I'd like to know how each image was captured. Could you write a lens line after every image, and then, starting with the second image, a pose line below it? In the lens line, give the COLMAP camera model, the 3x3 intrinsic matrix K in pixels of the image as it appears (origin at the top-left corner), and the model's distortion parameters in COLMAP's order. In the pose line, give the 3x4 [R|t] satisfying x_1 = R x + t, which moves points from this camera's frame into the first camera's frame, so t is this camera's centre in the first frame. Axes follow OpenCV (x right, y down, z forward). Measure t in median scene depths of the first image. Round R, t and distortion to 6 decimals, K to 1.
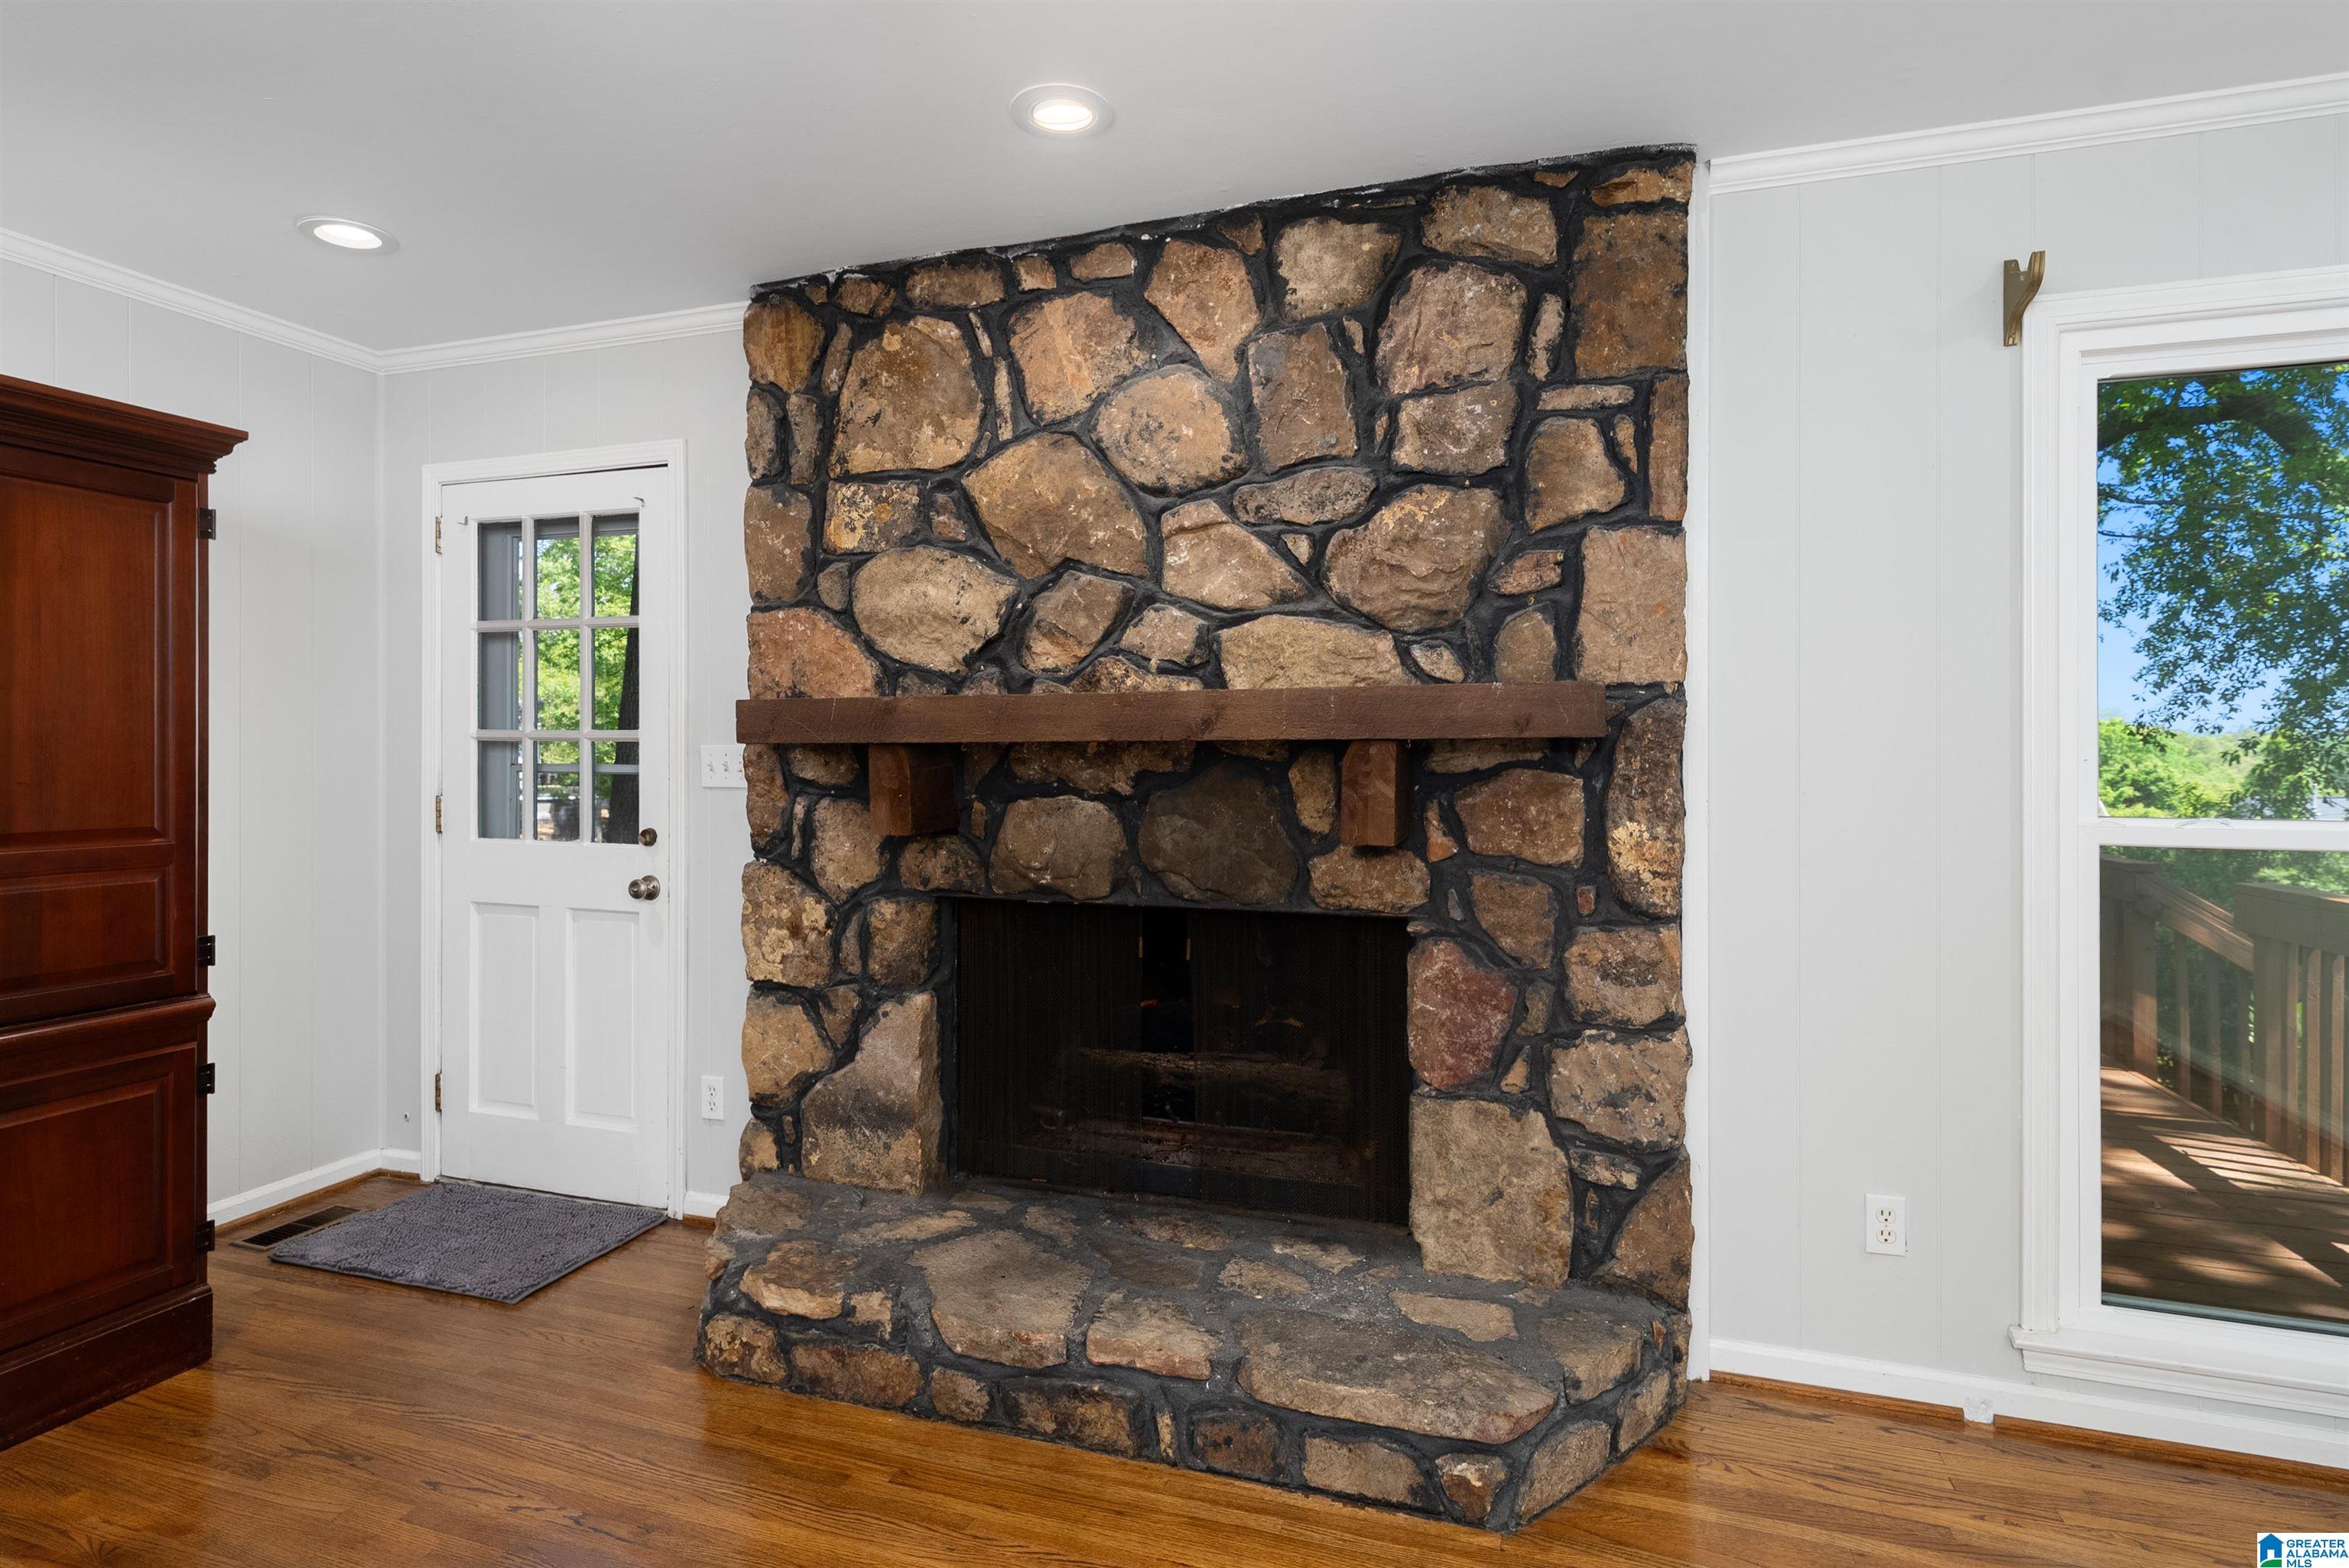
lens RADIAL K [[1224.6, 0, 1170.5], [0, 1224.6, 746.2], [0, 0, 1]] dist [0.006209, -0.001585]
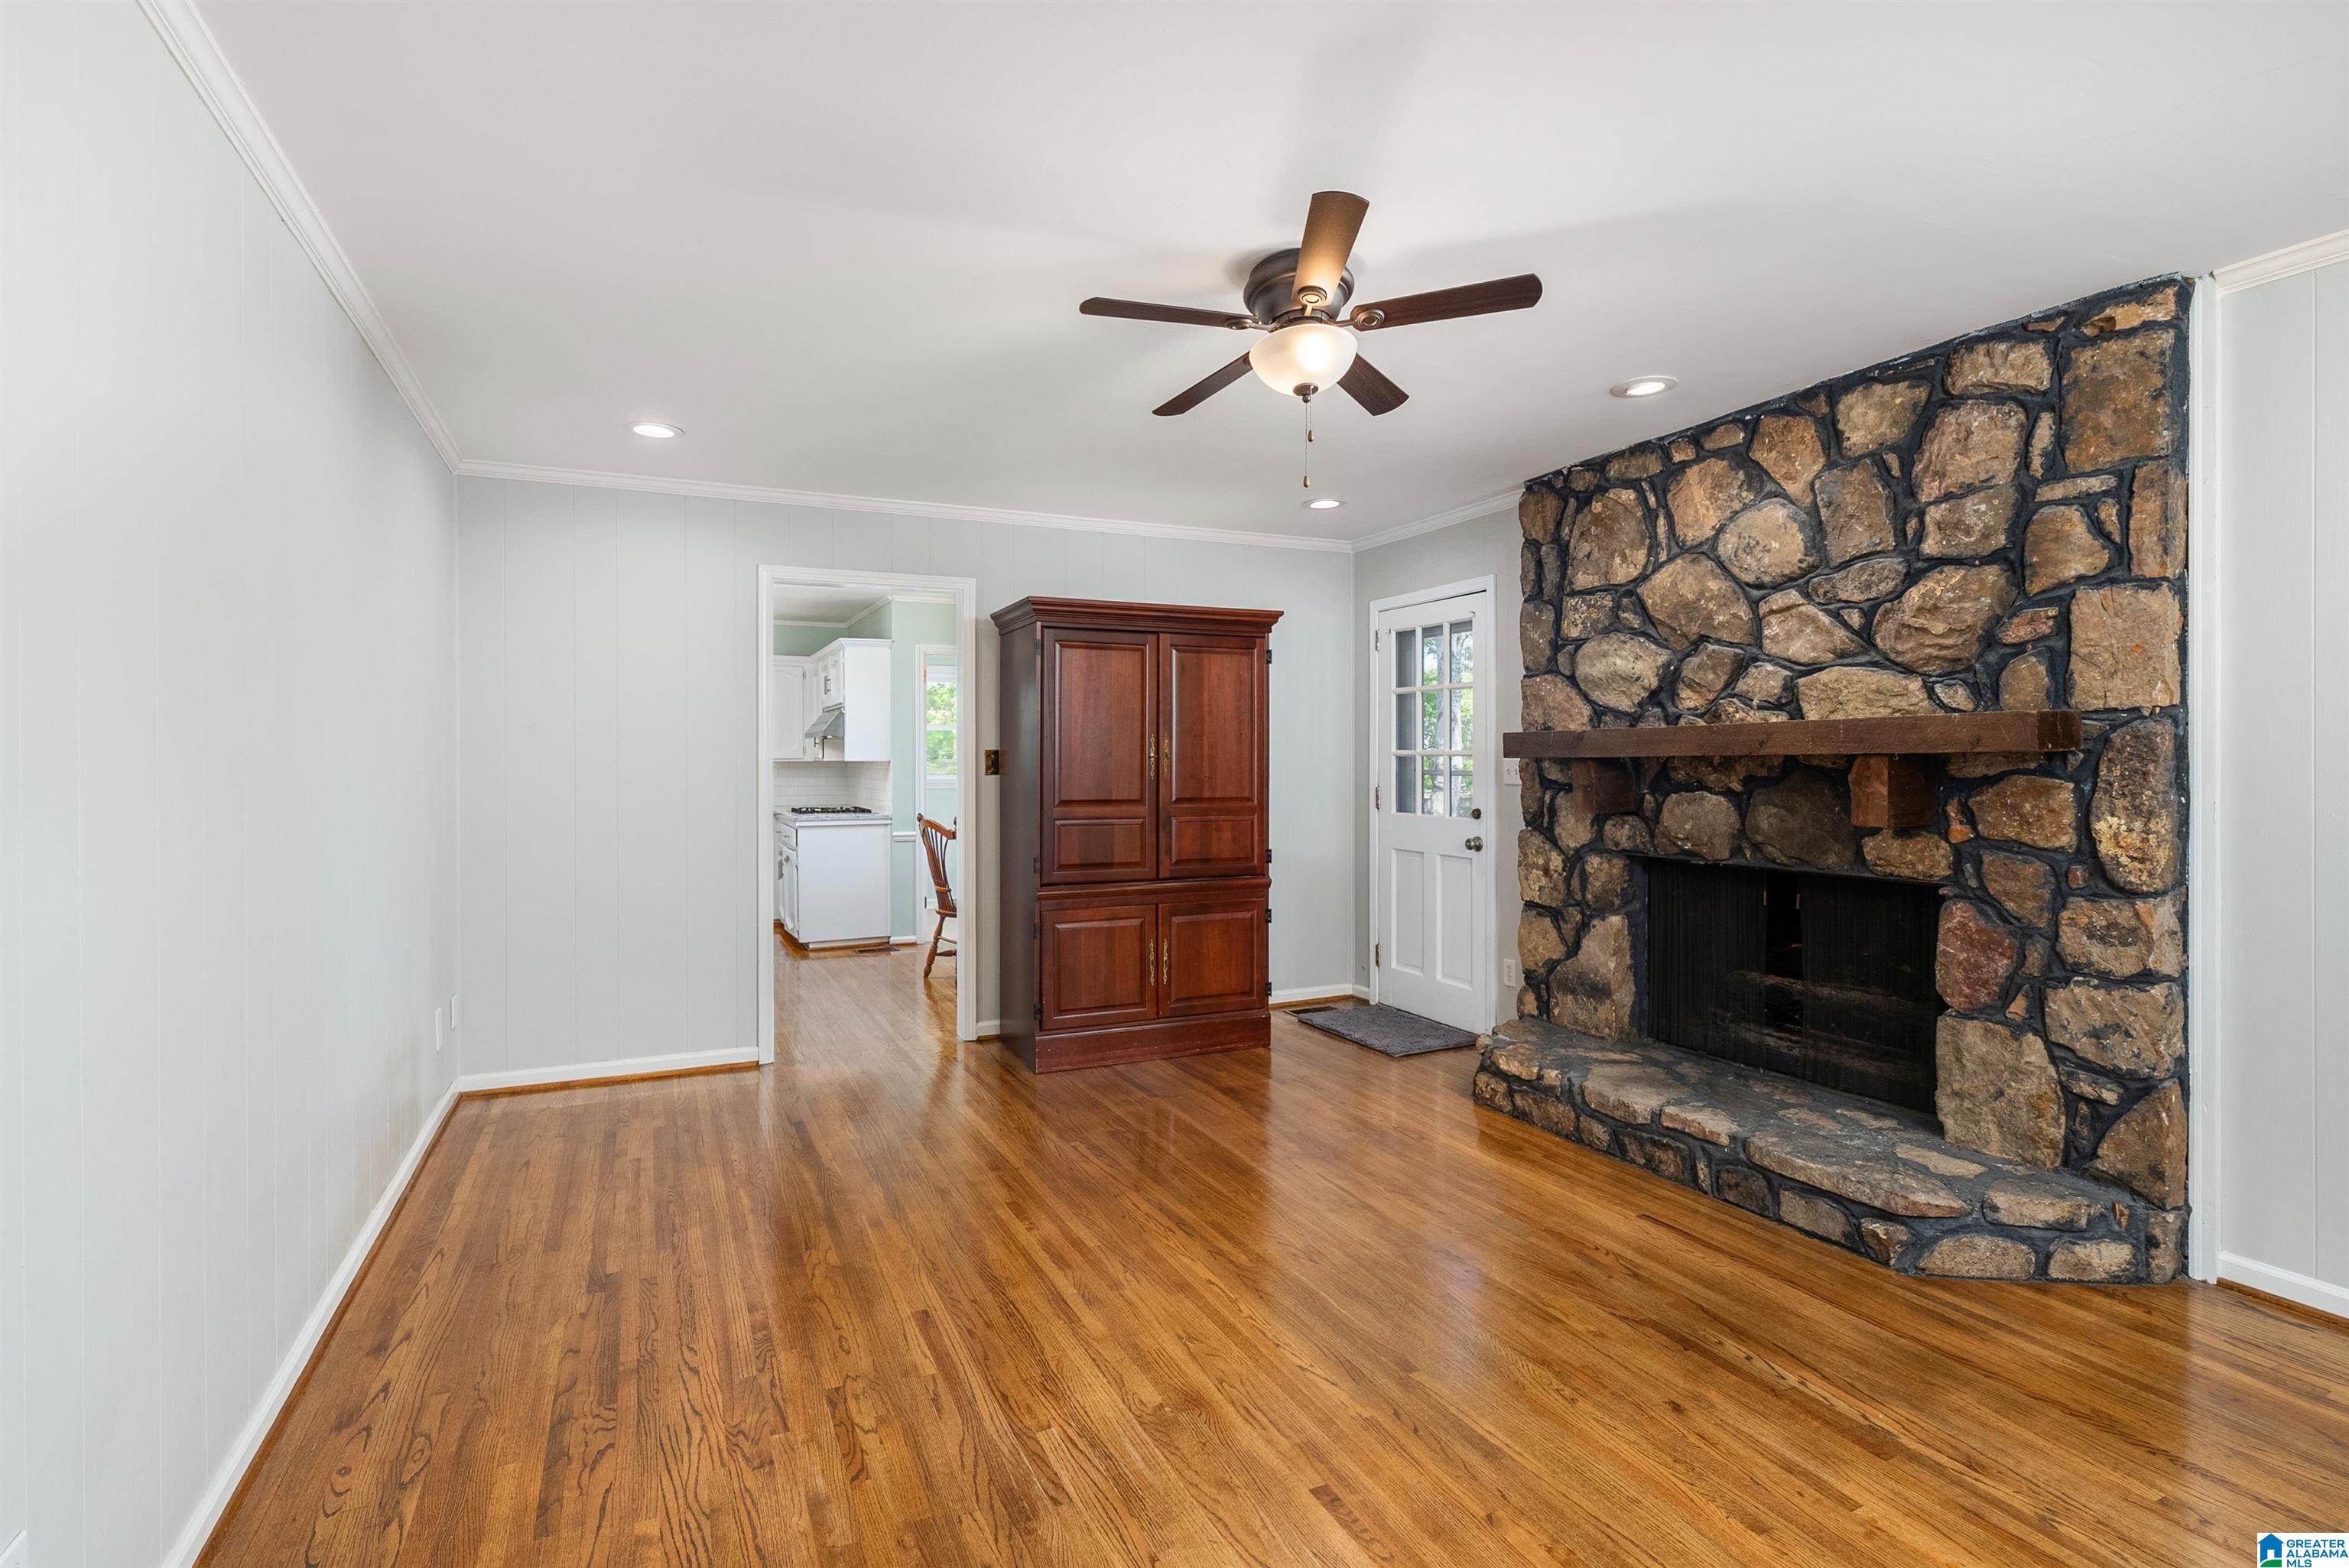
lens RADIAL K [[1134.2, 0, 1151.8], [0, 1134.2, 768.8], [0, 0, 1]] dist [0.002719, -0.000412]
pose [[0.687333, 0.003797, -0.726332, 0.501177], [0.001534, 0.999977, 0.006679, 0.002109], [0.726341, -0.005705, 0.687311, -0.494227]]
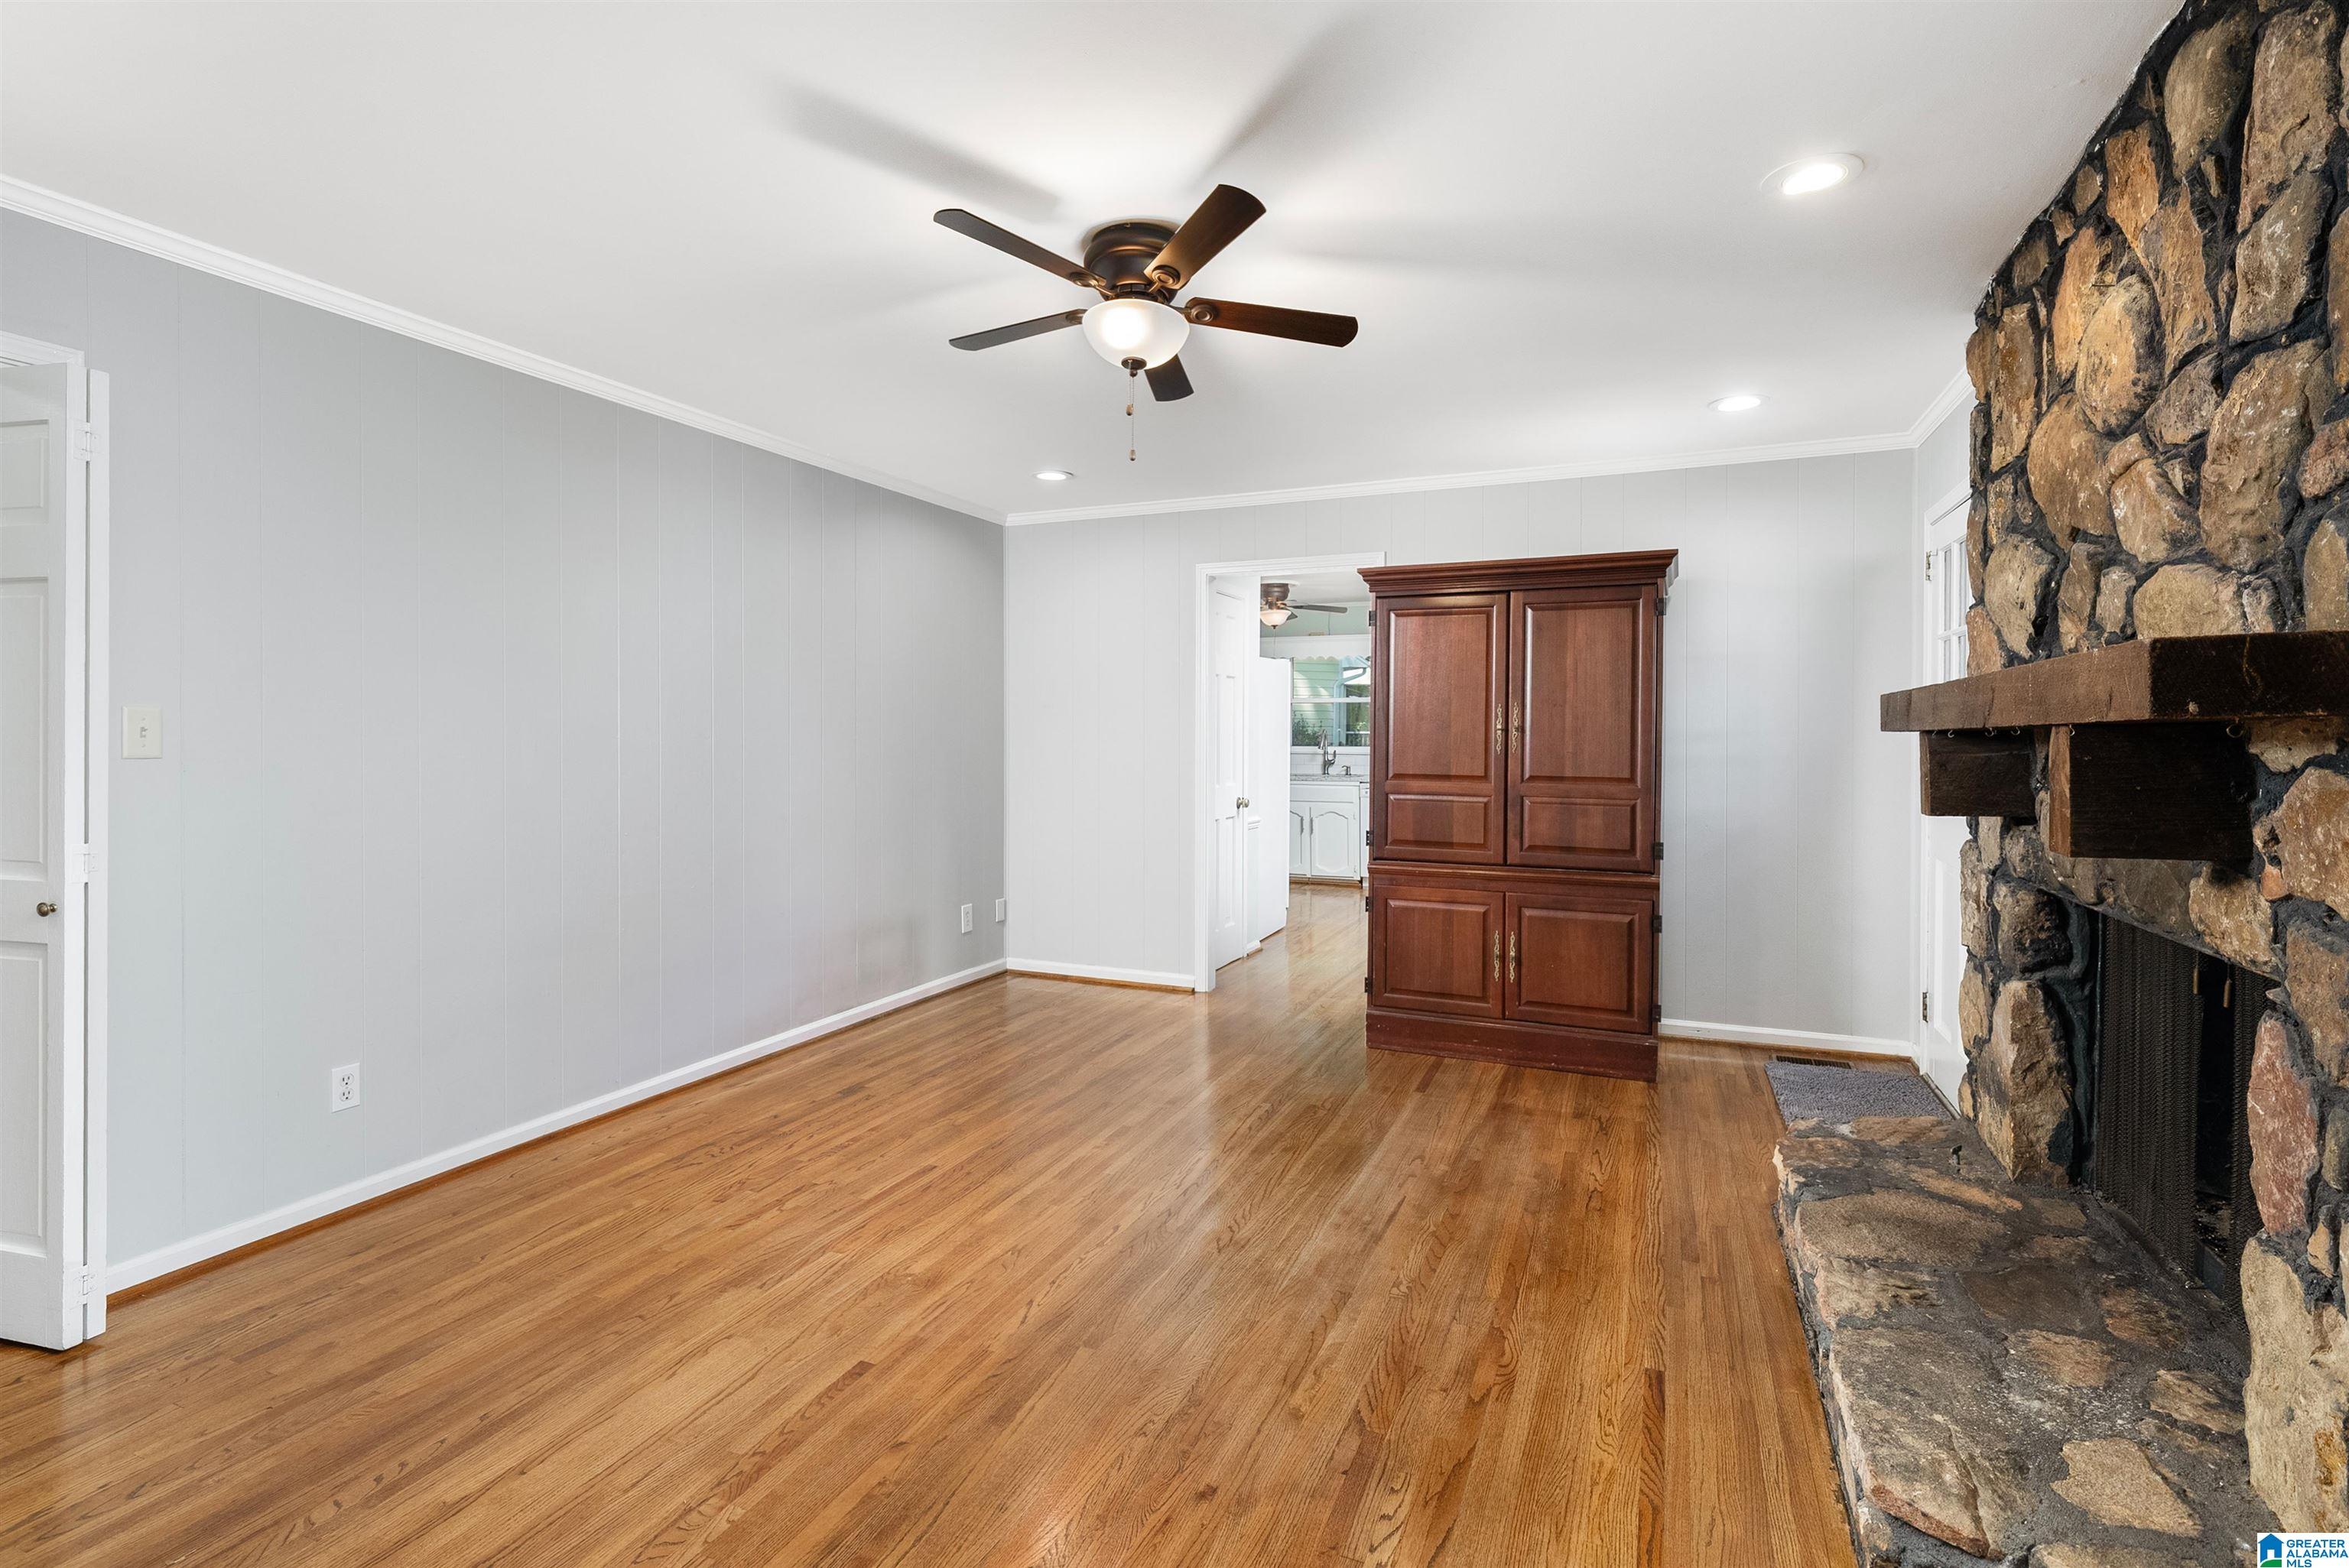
lens RADIAL K [[1134.2, 0, 1147.1], [0, 1134.2, 748.1], [0, 0, 1]] dist [0.002719, -0.000412]
pose [[-0.094267, 0.012643, -0.995467, 0.879828], [-0.003315, 0.999910, 0.013014, 0.002495], [0.995541, 0.004527, -0.094216, 0.419059]]
